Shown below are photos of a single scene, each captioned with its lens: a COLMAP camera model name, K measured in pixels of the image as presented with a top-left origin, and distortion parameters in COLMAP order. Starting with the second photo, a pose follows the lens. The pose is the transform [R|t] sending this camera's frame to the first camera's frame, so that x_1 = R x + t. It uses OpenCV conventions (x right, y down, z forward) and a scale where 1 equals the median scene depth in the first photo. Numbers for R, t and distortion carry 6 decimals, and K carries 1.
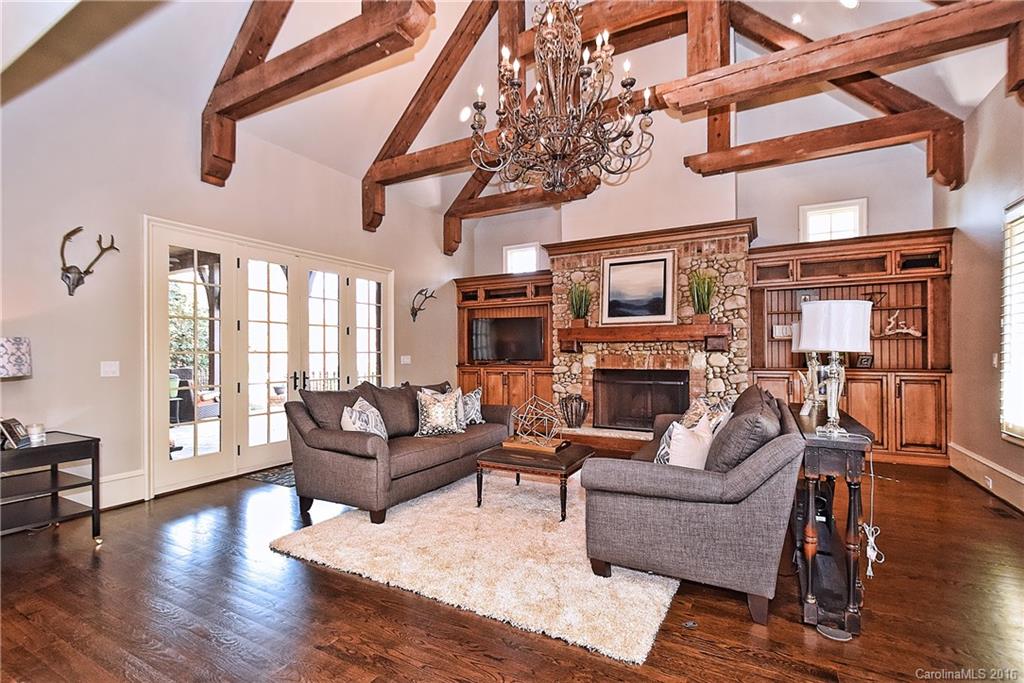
lens RADIAL K [[470.4, 0, 512.2], [0, 470.4, 347.4], [0, 0, 1]] dist [-0.002062, -0.004742]
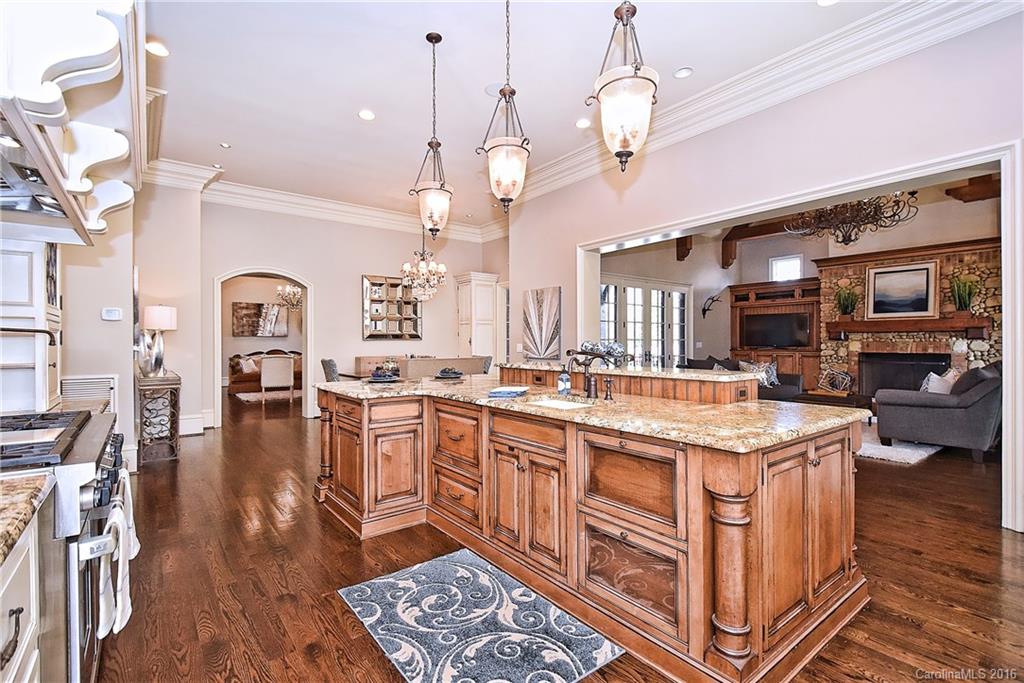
lens RADIAL K [[470.4, 0, 509.6], [0, 470.4, 340.9], [0, 0, 1]] dist [-0.002062, -0.004742]
pose [[0.917288, 0.001848, -0.398220, -0.206847], [0.001030, 0.999975, 0.007014, 0.002886], [0.398223, -0.006844, 0.917263, -0.611071]]
